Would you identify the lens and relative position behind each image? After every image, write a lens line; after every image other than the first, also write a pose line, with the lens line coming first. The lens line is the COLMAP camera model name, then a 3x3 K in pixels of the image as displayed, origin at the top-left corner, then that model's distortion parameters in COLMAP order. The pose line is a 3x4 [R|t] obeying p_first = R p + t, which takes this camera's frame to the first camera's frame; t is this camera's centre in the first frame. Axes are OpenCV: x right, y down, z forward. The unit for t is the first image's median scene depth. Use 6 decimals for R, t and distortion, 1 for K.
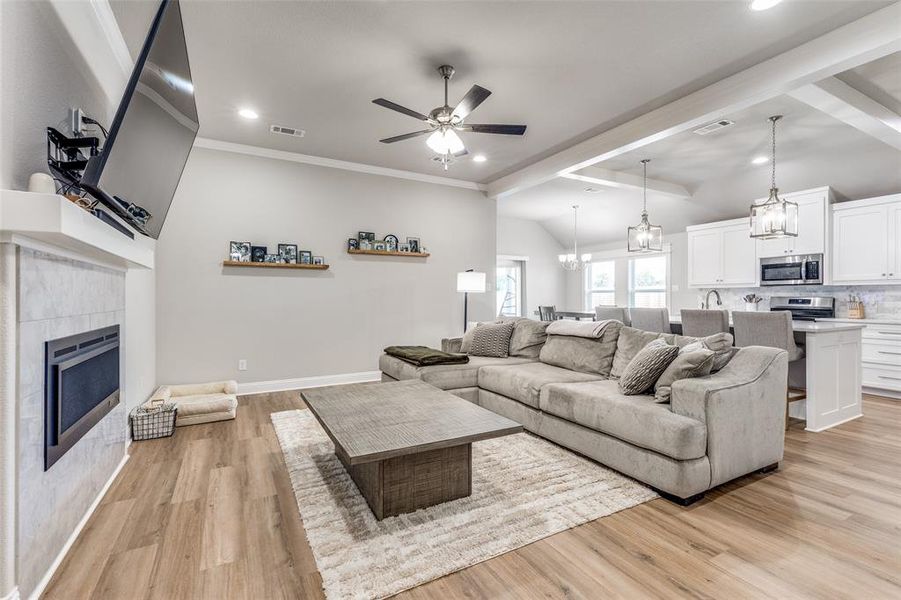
lens RADIAL K [[411.3, 0, 462.0], [0, 411.3, 297.0], [0, 0, 1]] dist [0.005170, 0.000388]
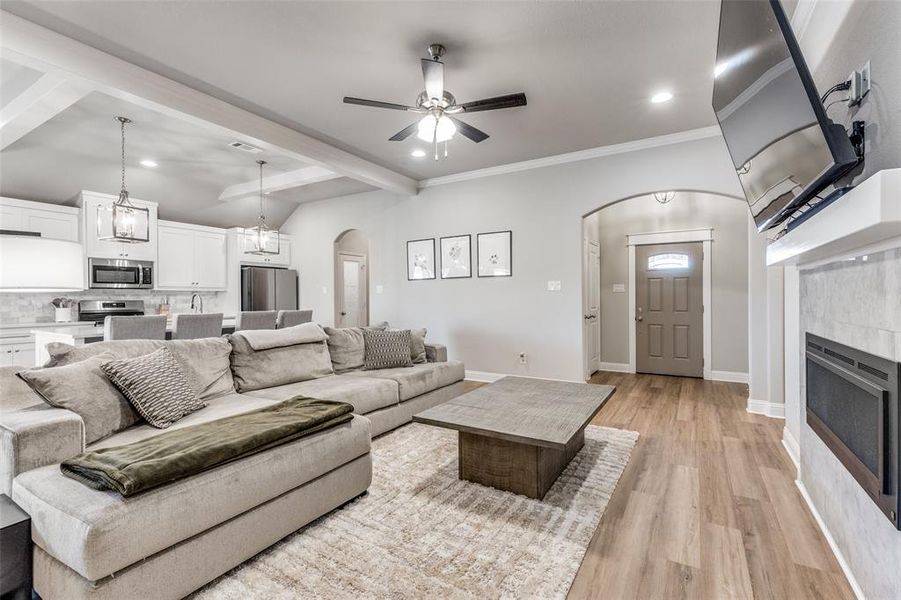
lens RADIAL K [[411.3, 0, 452.1], [0, 411.3, 296.5], [0, 0, 1]] dist [0.005170, 0.000388]
pose [[-0.495946, 0.003130, 0.868348, -0.467322], [0.004179, 0.999991, -0.001217, -0.005218], [-0.868343, 0.003025, -0.495954, 0.790084]]
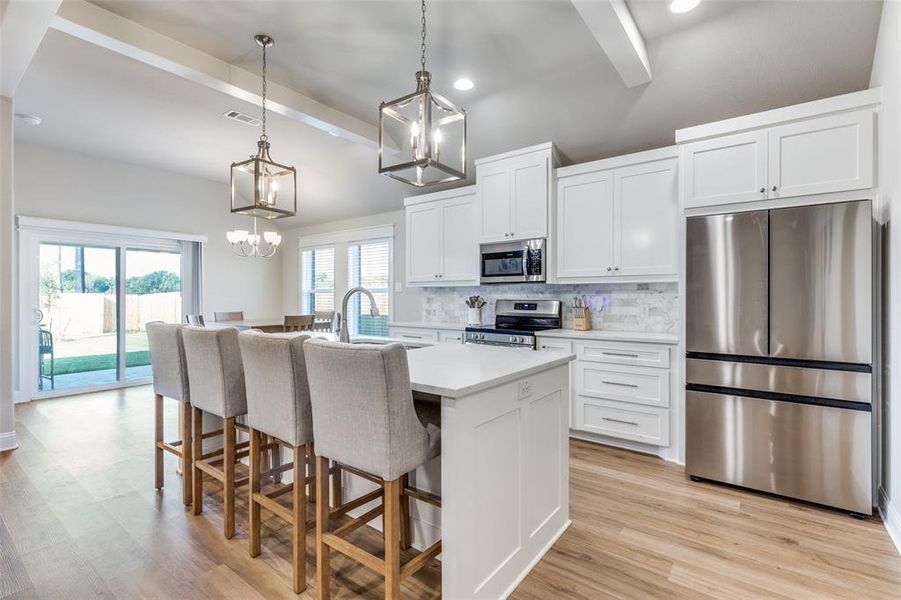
lens RADIAL K [[411.3, 0, 462.3], [0, 411.3, 297.5], [0, 0, 1]] dist [0.005170, 0.000388]
pose [[0.912504, 0.001781, 0.409064, 0.425583], [-0.002194, 0.999997, 0.000542, -0.004637], [-0.409062, -0.001392, 0.912505, 0.390615]]
